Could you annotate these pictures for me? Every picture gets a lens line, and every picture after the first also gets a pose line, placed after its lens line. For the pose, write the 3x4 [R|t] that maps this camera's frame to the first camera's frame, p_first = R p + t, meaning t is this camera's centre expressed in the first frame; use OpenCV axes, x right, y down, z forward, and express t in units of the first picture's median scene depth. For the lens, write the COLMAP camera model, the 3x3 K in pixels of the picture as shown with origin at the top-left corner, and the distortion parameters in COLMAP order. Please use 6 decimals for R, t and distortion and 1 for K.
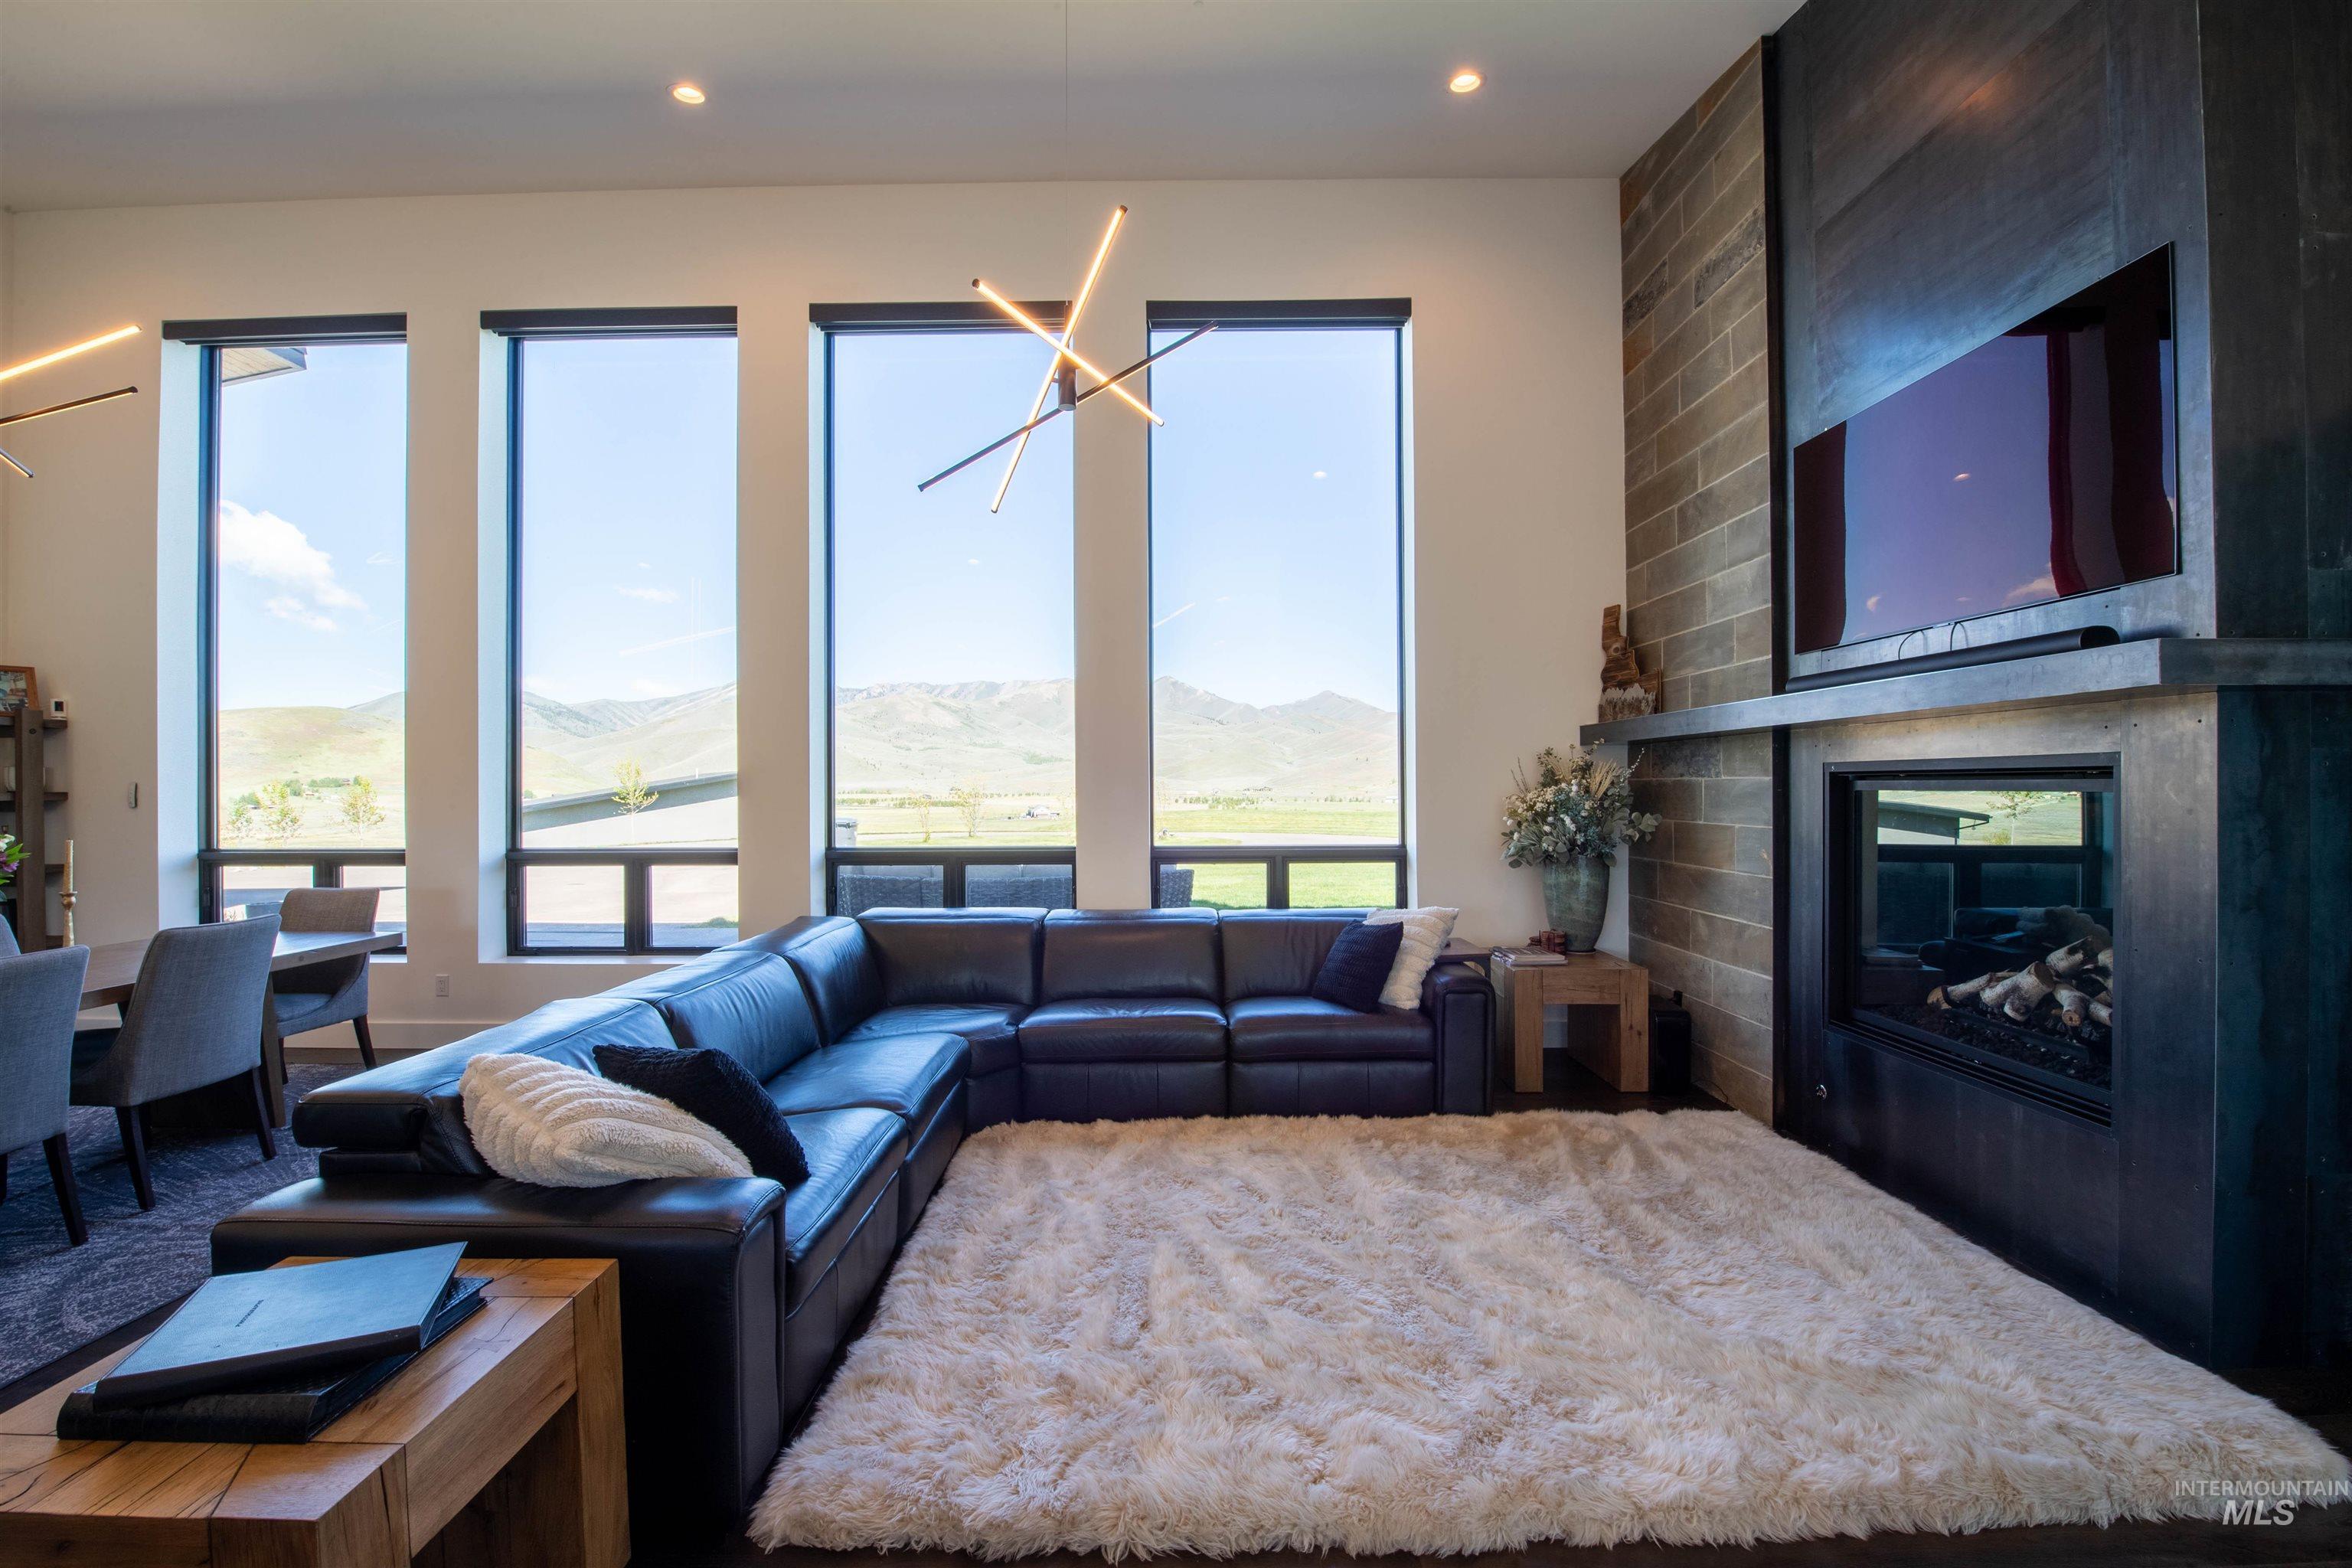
lens RADIAL K [[925.2, 0, 1167.3], [0, 925.2, 789.3], [0, 0, 1]] dist [-0.024227, 0.000033]
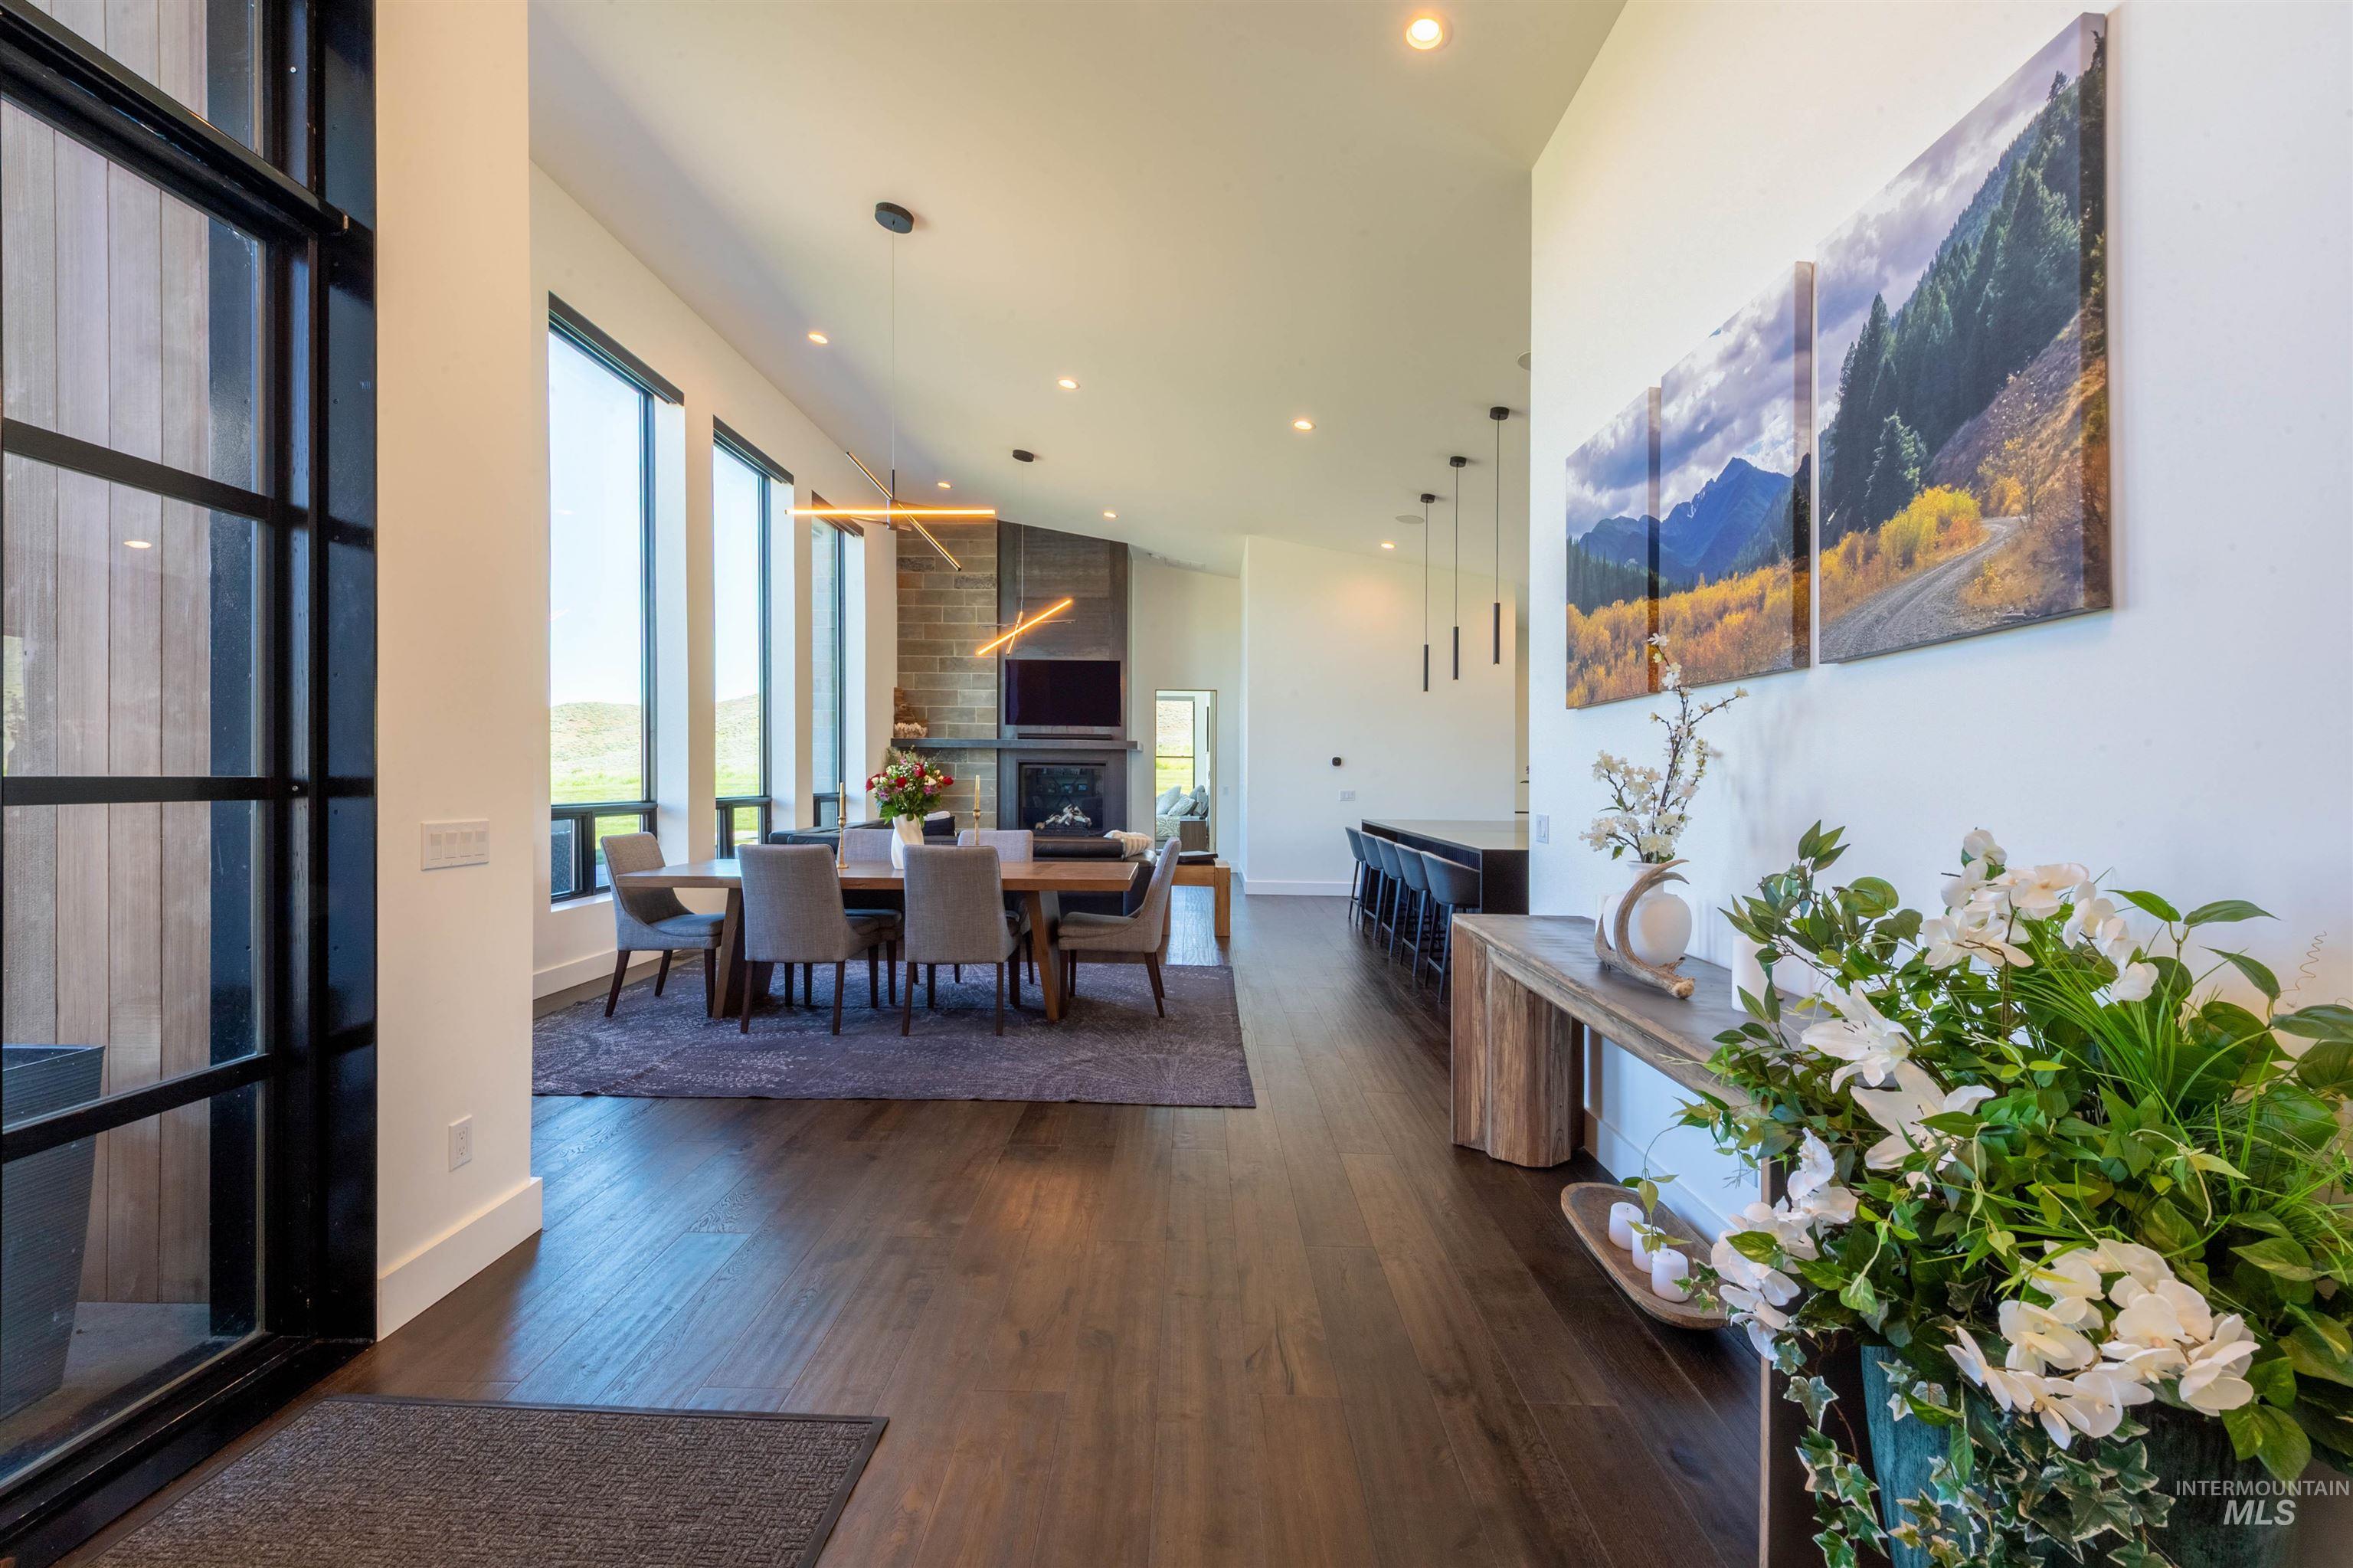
lens RADIAL K [[925.6, 0, 1167.8], [0, 925.6, 789.3], [0, 0, 1]] dist [-0.024227, 0.000033]
pose [[0.015545, -0.008037, 0.999847, -2.160086], [-0.005458, 0.999952, 0.008123, 0.041393], [-0.999864, -0.005584, 0.015500, 0.329075]]
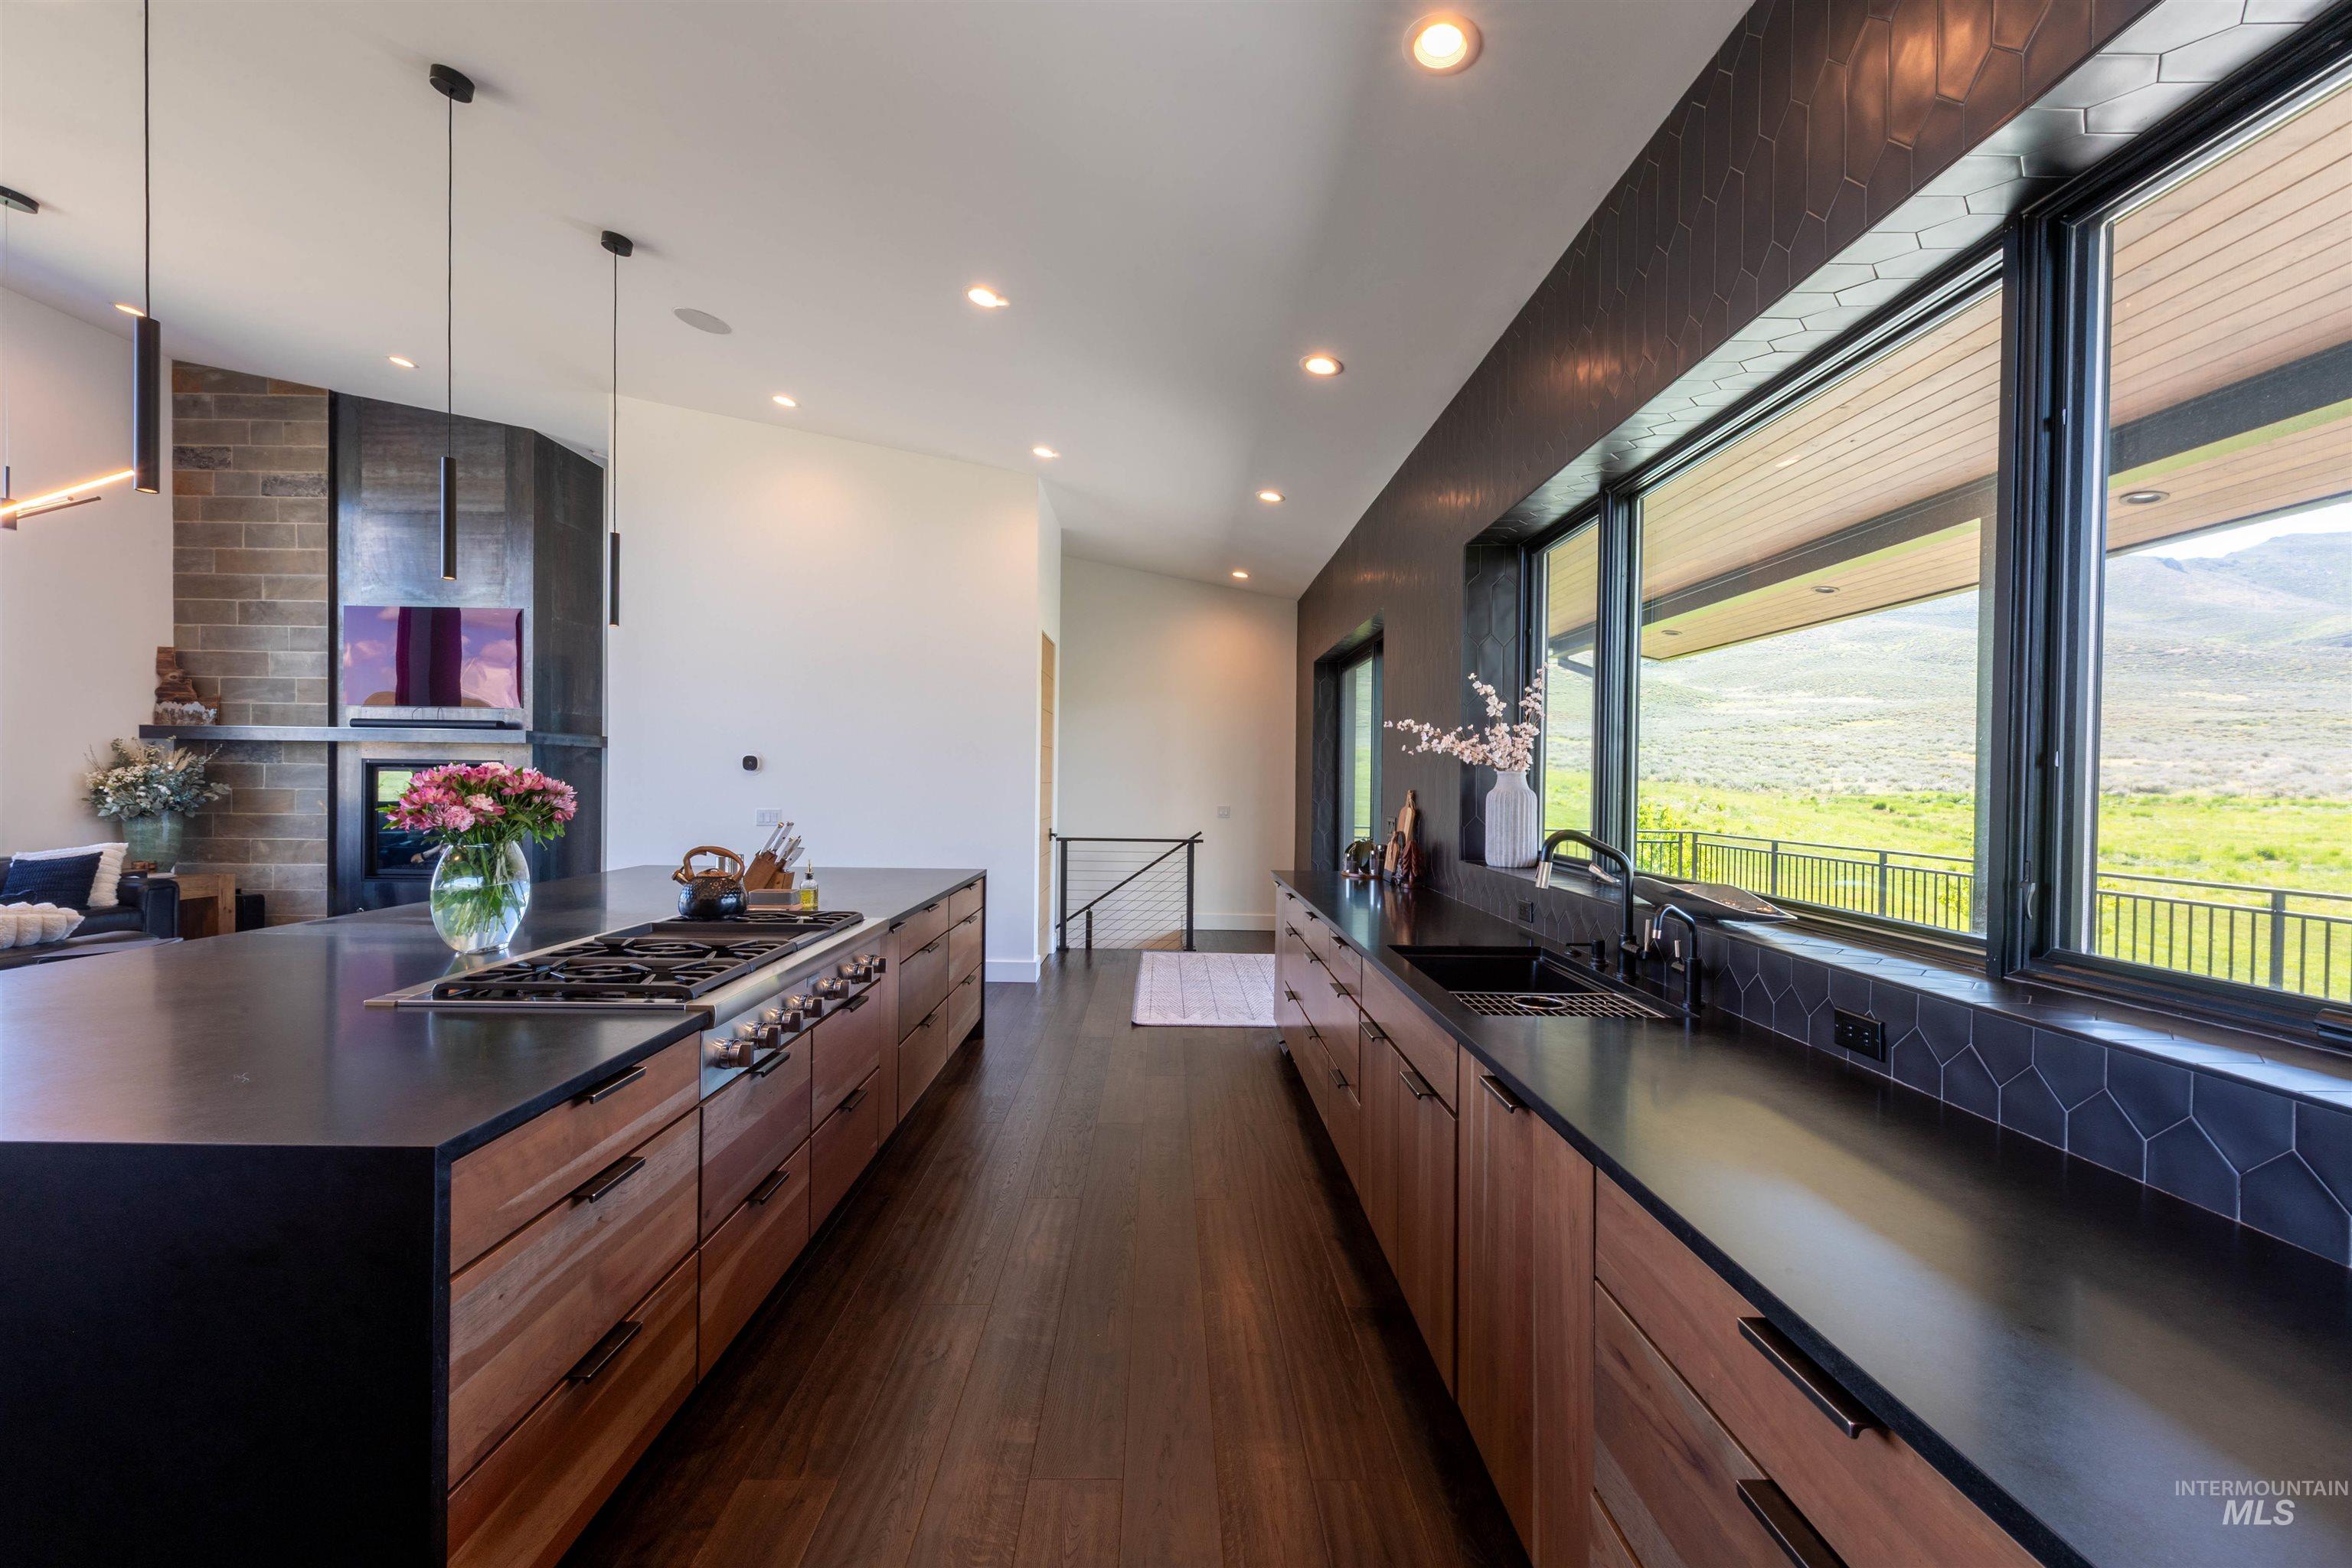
lens RADIAL K [[898.0, 0, 1176.2], [0, 898.0, 792.6], [0, 0, 1]] dist [0.001348, 0.000007]
pose [[-0.017757, -0.011461, 0.999777, -1.194079], [-0.006827, 0.999912, 0.011342, 0.012899], [-0.999819, -0.006624, -0.017834, -0.735611]]
